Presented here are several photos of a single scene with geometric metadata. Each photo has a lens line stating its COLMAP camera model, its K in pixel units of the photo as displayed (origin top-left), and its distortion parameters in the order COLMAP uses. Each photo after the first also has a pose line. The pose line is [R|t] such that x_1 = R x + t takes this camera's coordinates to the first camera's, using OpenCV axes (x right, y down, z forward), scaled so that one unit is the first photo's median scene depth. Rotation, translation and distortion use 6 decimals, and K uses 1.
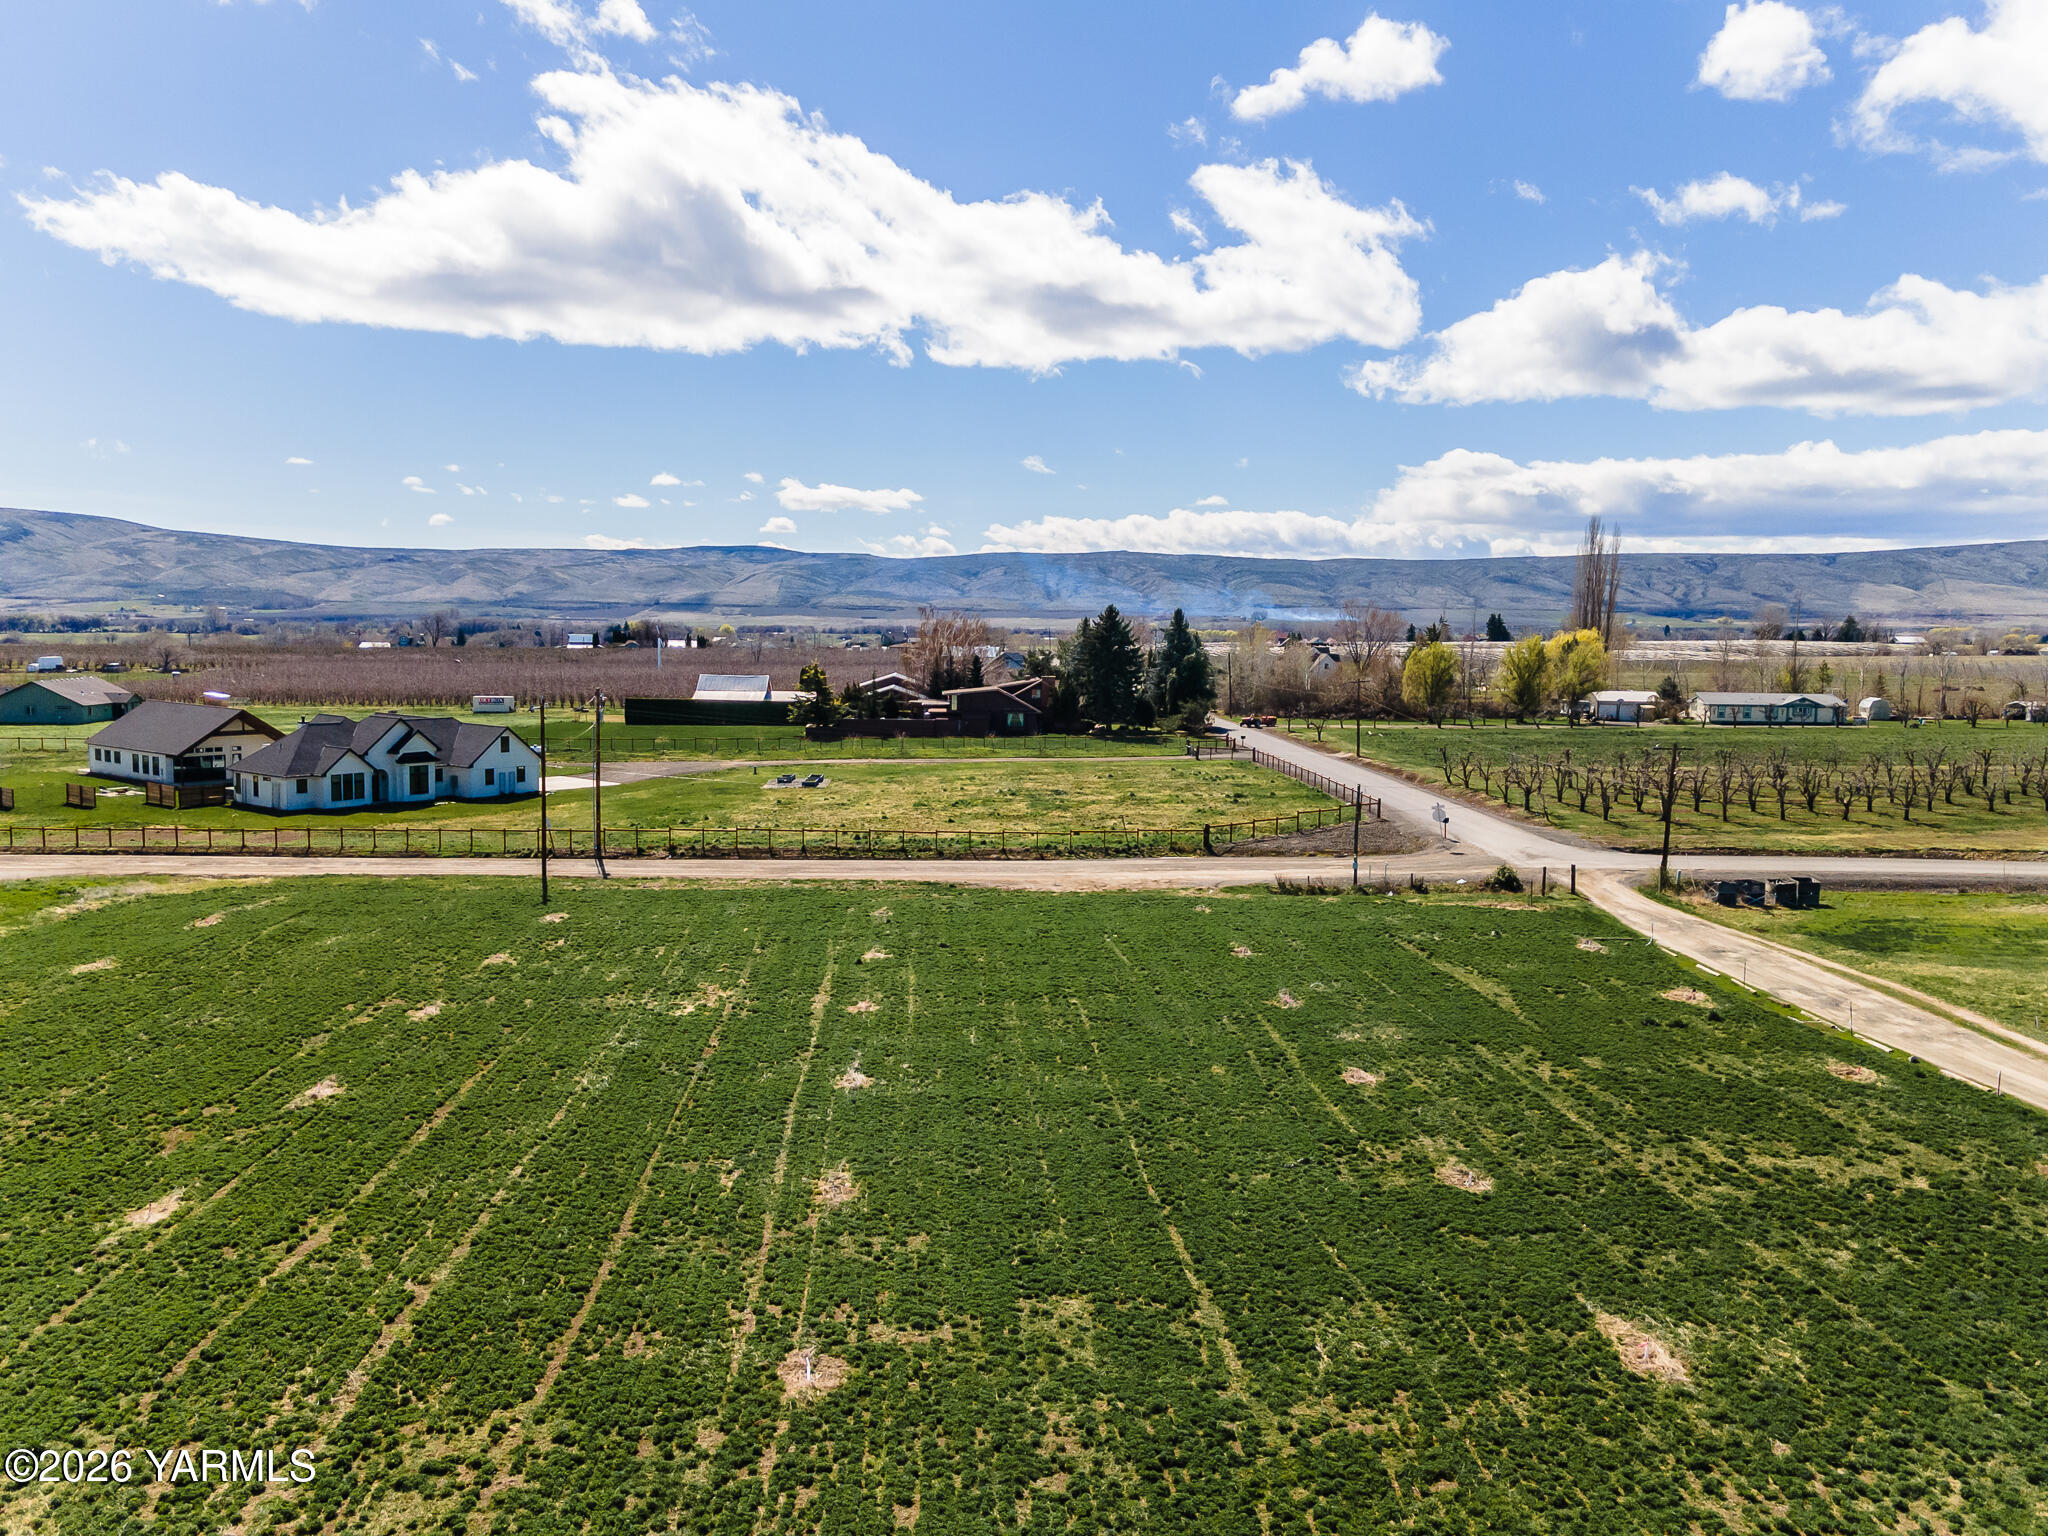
lens RADIAL K [[1500.3, 0, 995.1], [0, 1500.3, 764.5], [0, 0, 1]] dist [0.056835, -0.001715]
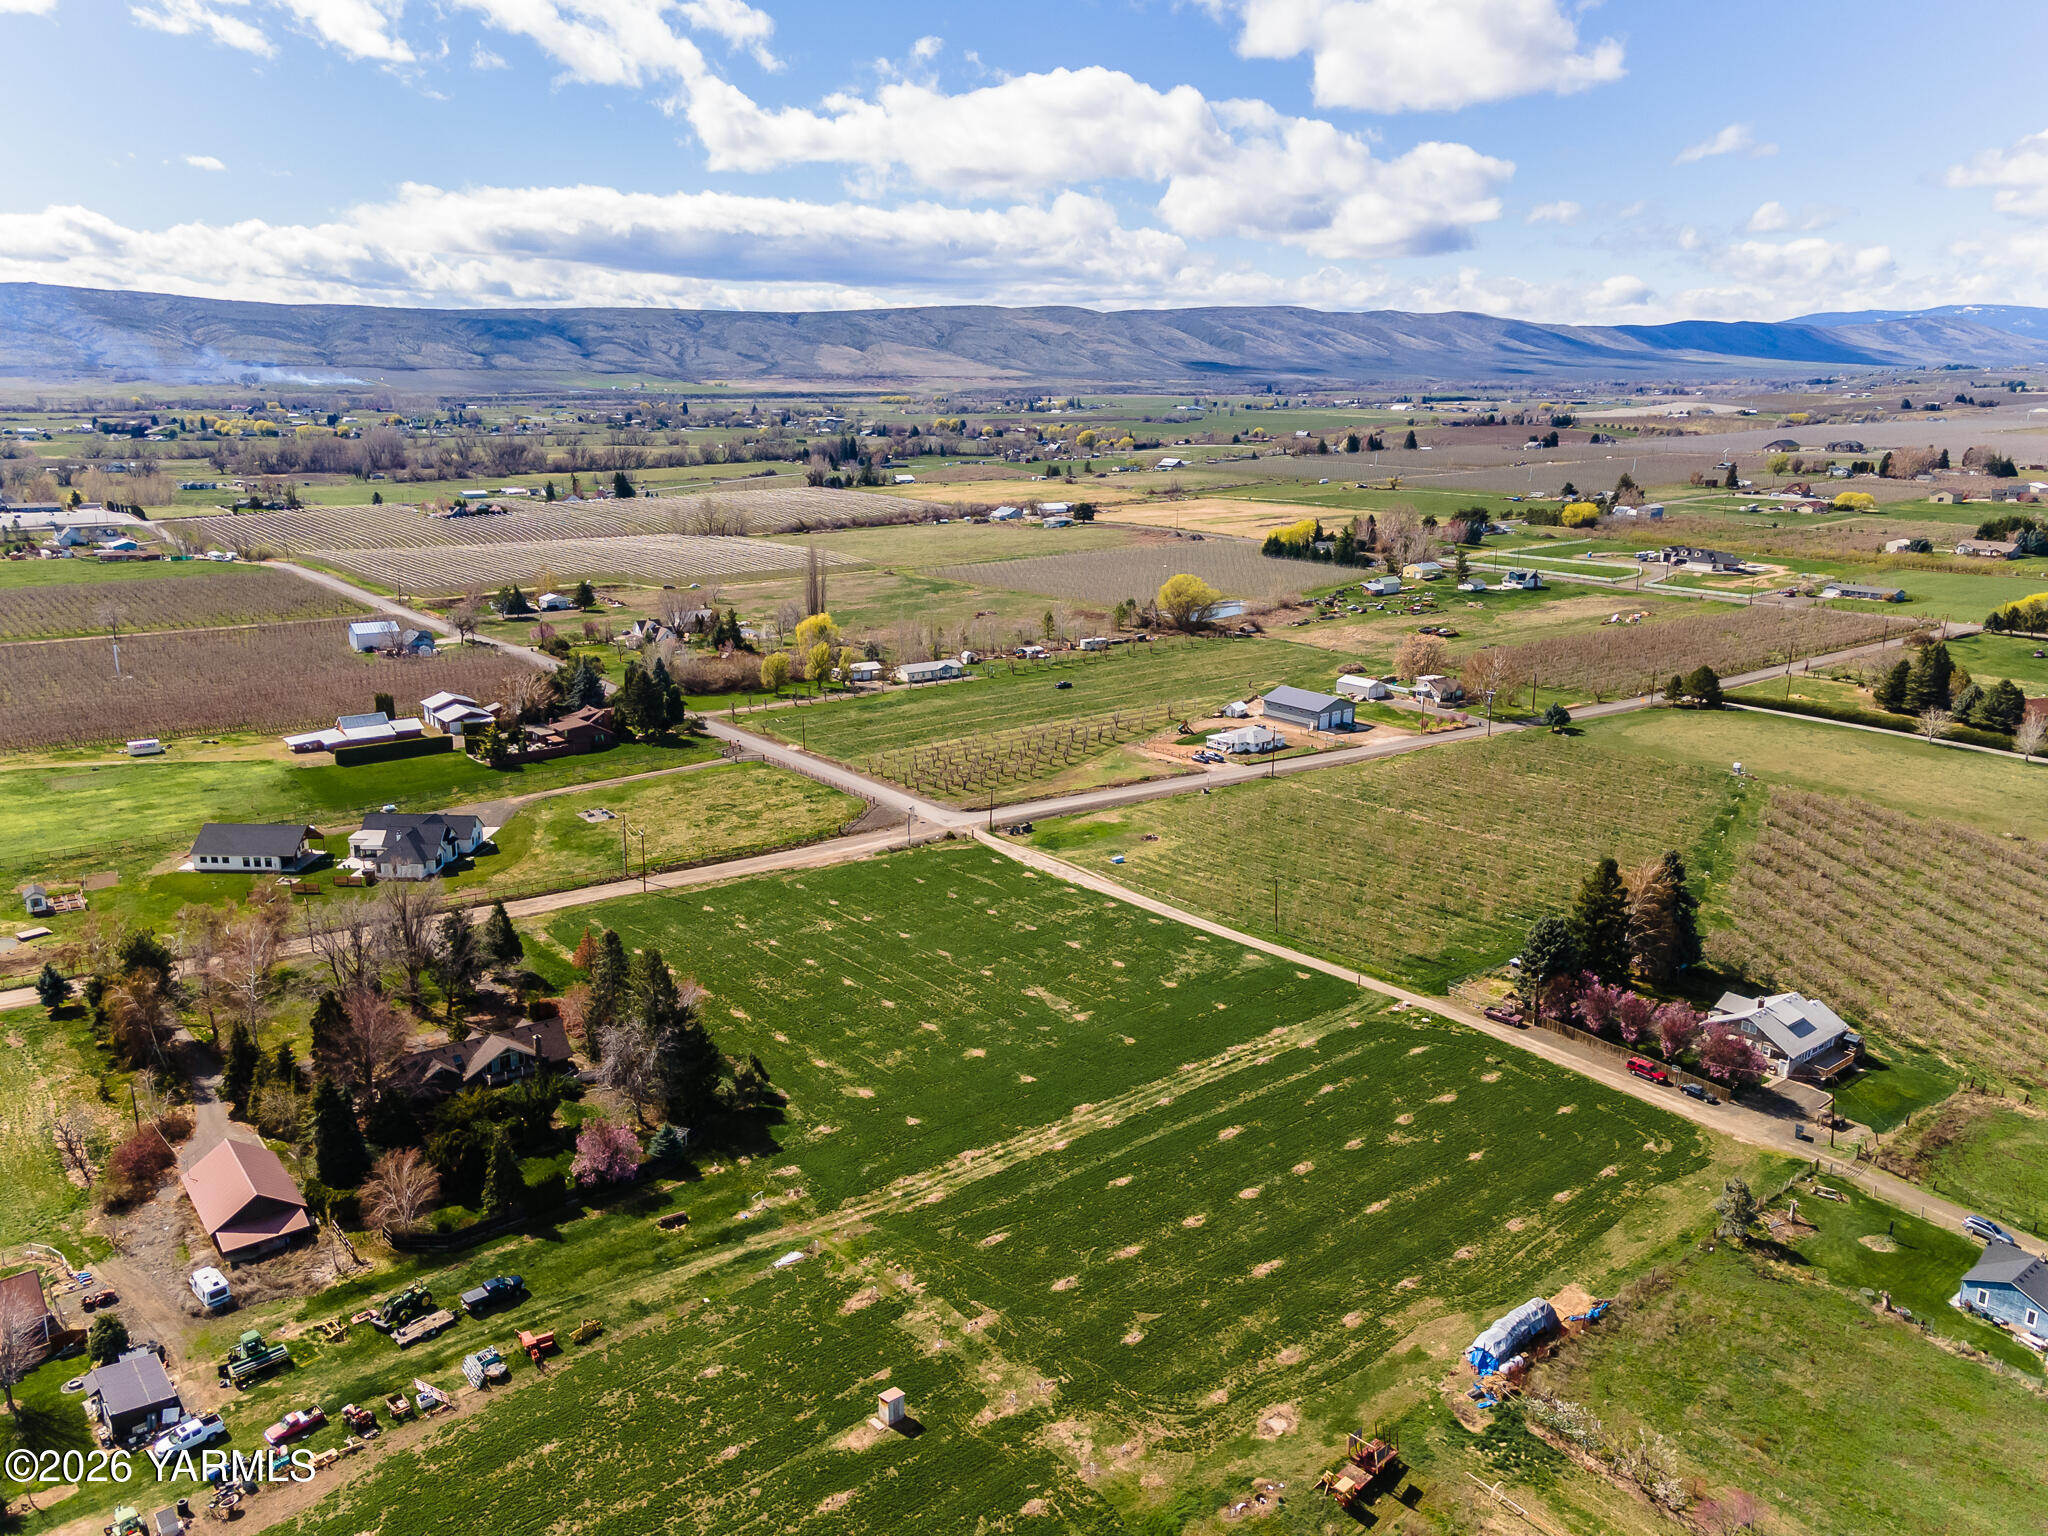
lens RADIAL K [[1529.5, 0, 992.6], [0, 1529.5, 726.3], [0, 0, 1]] dist [0.058237, 0.001541]
pose [[0.811718, -0.130803, 0.569214, -0.992392], [0.053801, 0.987201, 0.150133, -0.447797], [-0.581566, -0.091241, 0.808366, -1.164263]]
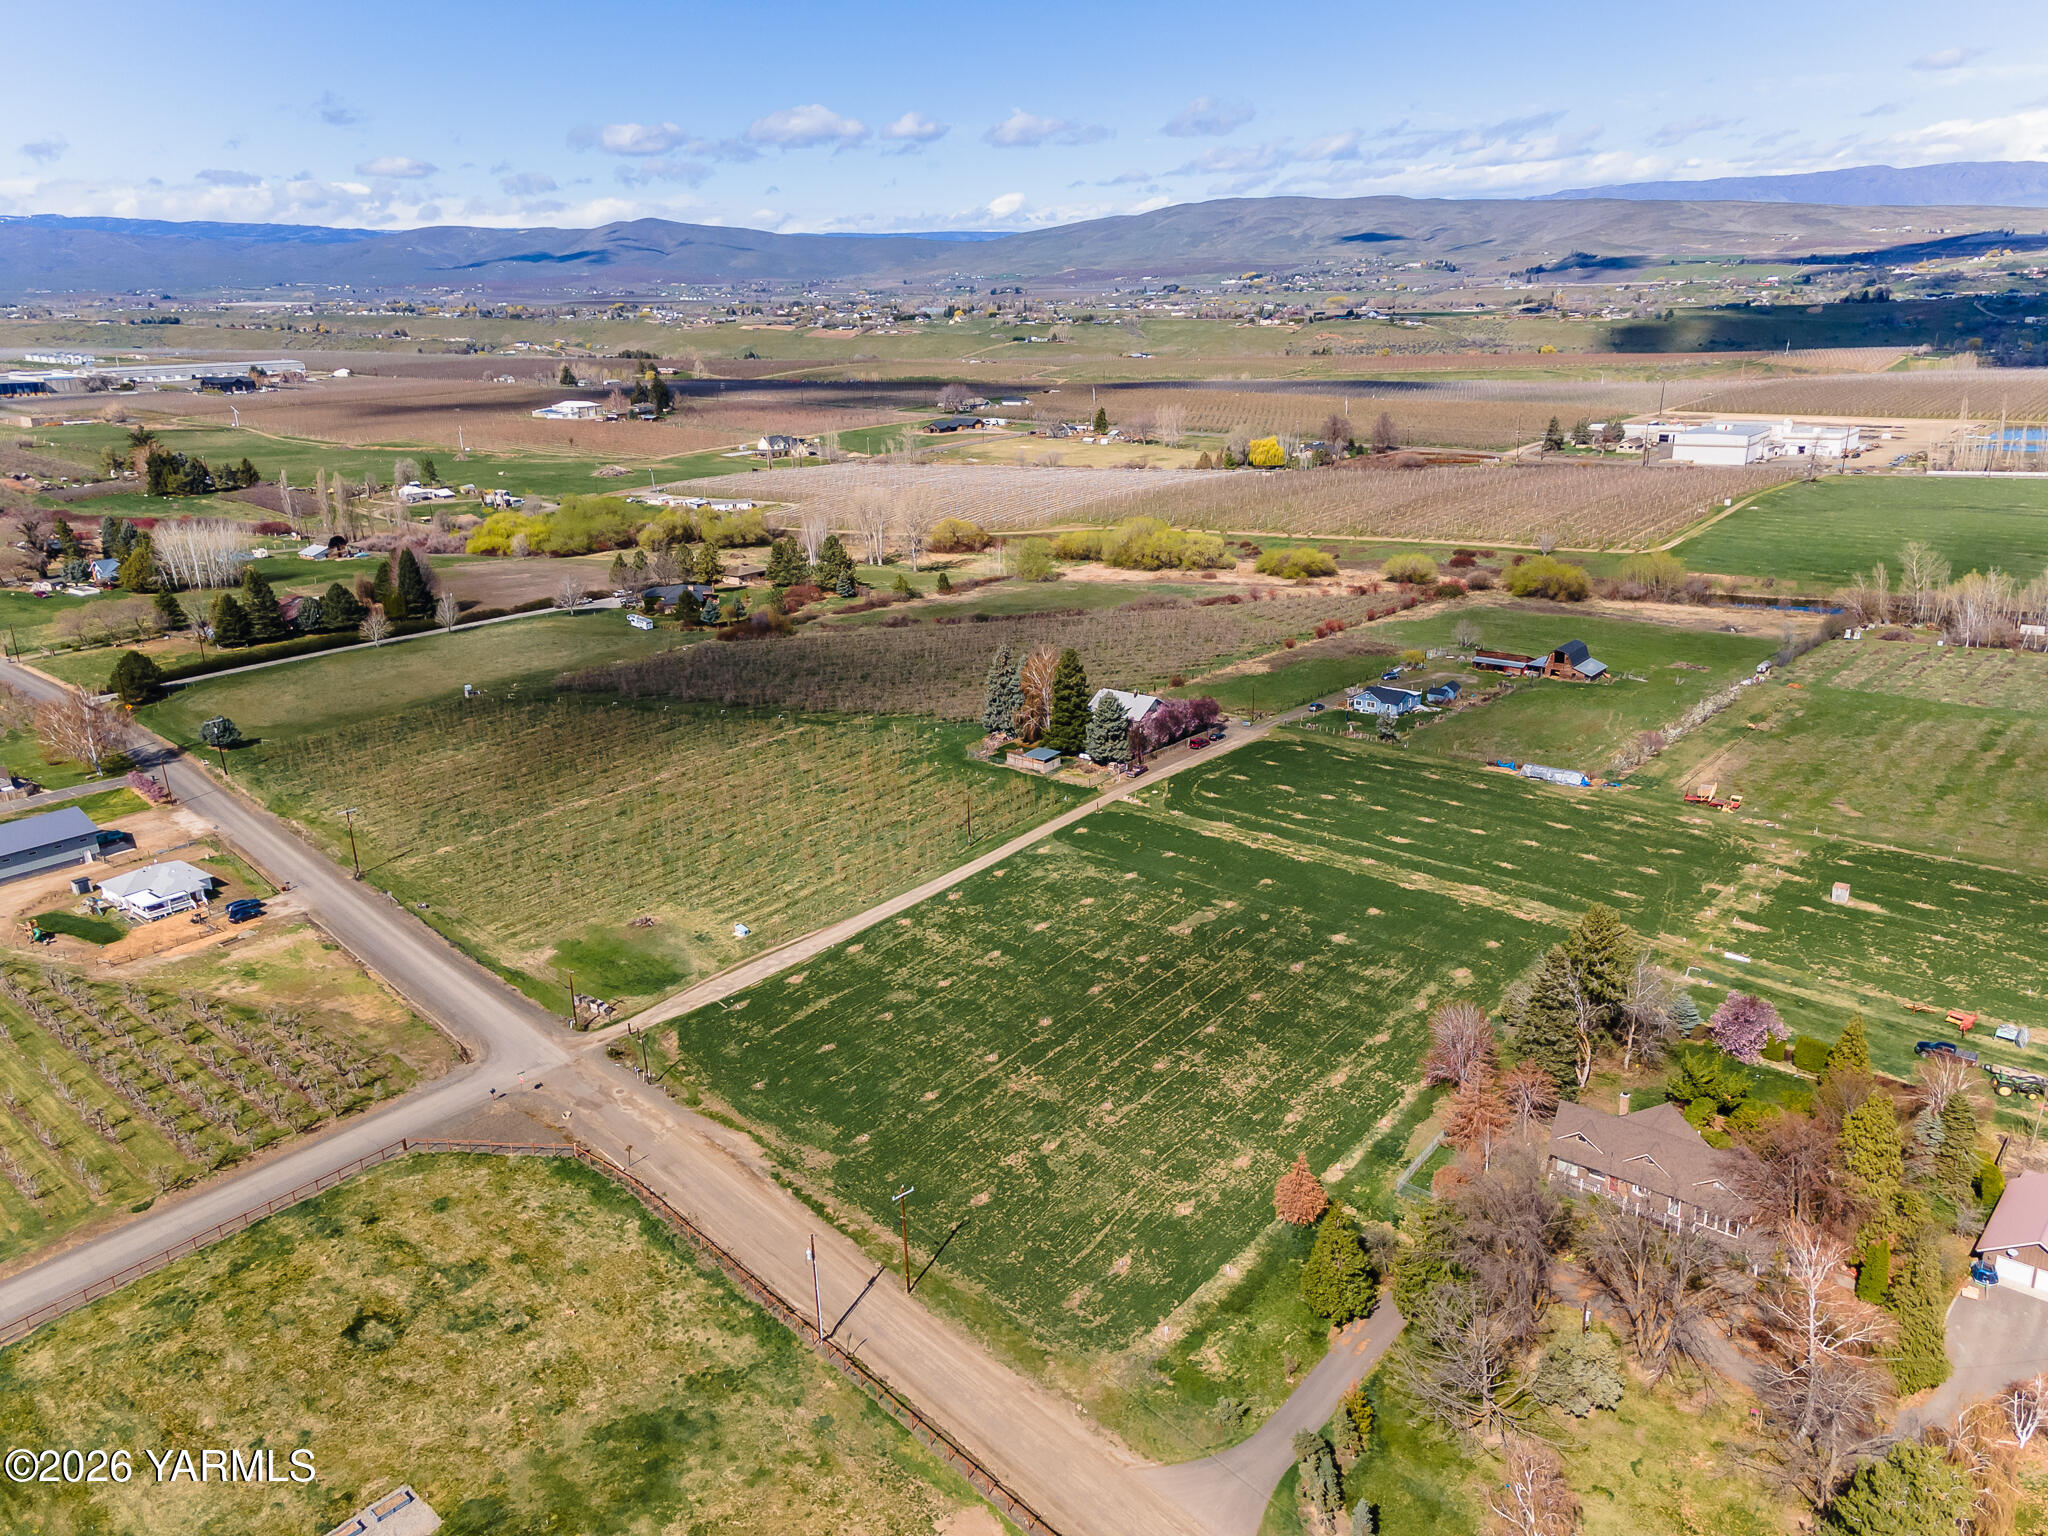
lens RADIAL K [[1491.2, 0, 1024.0], [0, 1491.2, 768.0], [0, 0, 1]] dist [0.078259, 0.001987]
pose [[-0.729118, -0.203613, 0.653397, -0.937426], [0.098340, 0.913642, 0.394447, -0.729160], [-0.677285, 0.351853, -0.646130, 1.285493]]
